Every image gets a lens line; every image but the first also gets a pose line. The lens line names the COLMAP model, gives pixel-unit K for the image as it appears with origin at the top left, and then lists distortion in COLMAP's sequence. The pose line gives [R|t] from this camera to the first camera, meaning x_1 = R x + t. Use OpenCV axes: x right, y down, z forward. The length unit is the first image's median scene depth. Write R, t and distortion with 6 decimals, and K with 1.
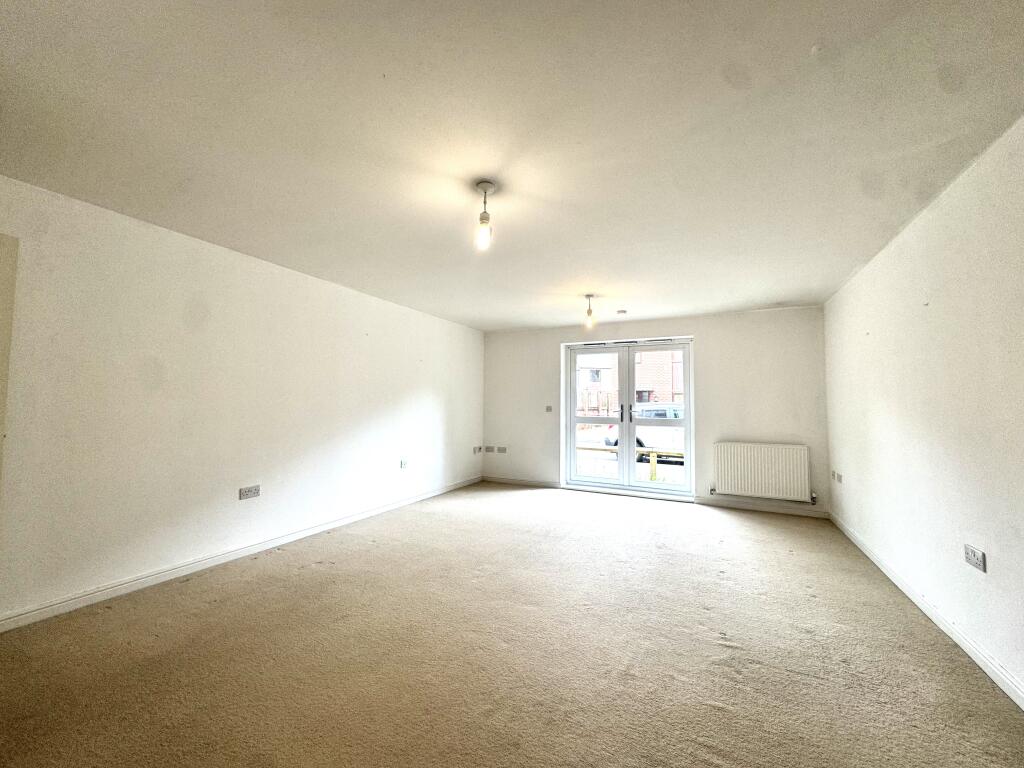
lens RADIAL K [[408.6, 0, 515.5], [0, 408.6, 383.0], [0, 0, 1]] dist [-0.000937, 0.000272]
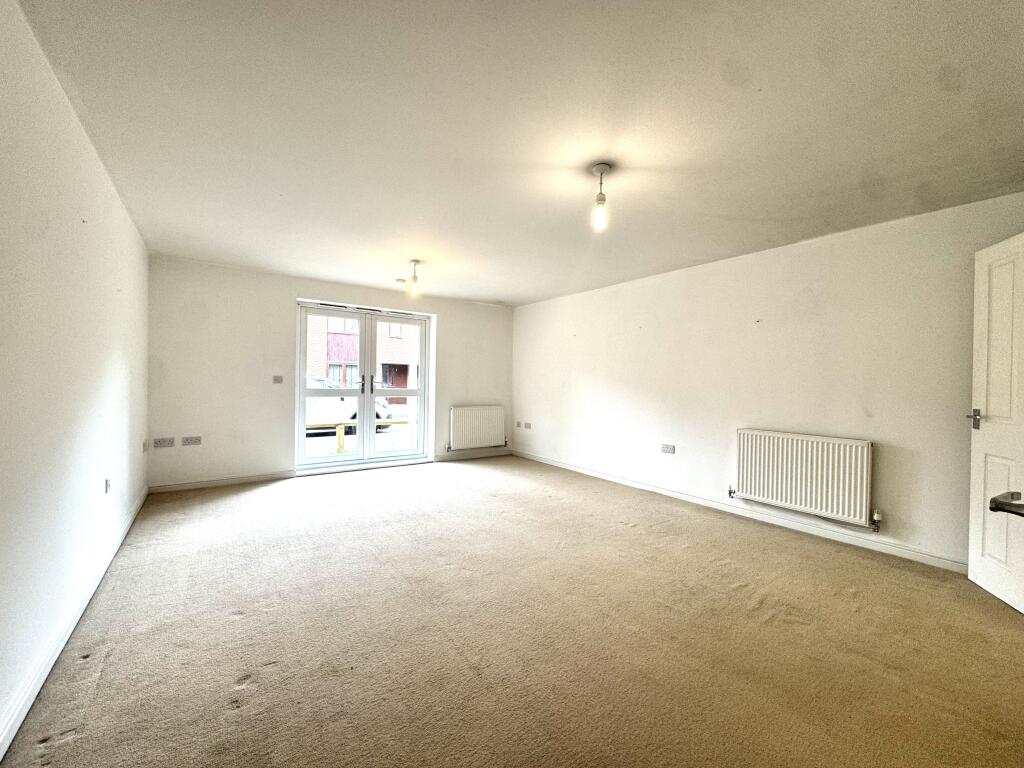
lens RADIAL K [[408.6, 0, 511.1], [0, 408.6, 384.7], [0, 0, 1]] dist [-0.000937, 0.000272]
pose [[0.460675, -0.010839, 0.887502, -0.426845], [-0.060505, 0.997216, 0.043585, 0.012994], [-0.885504, -0.073777, 0.458737, 0.266918]]
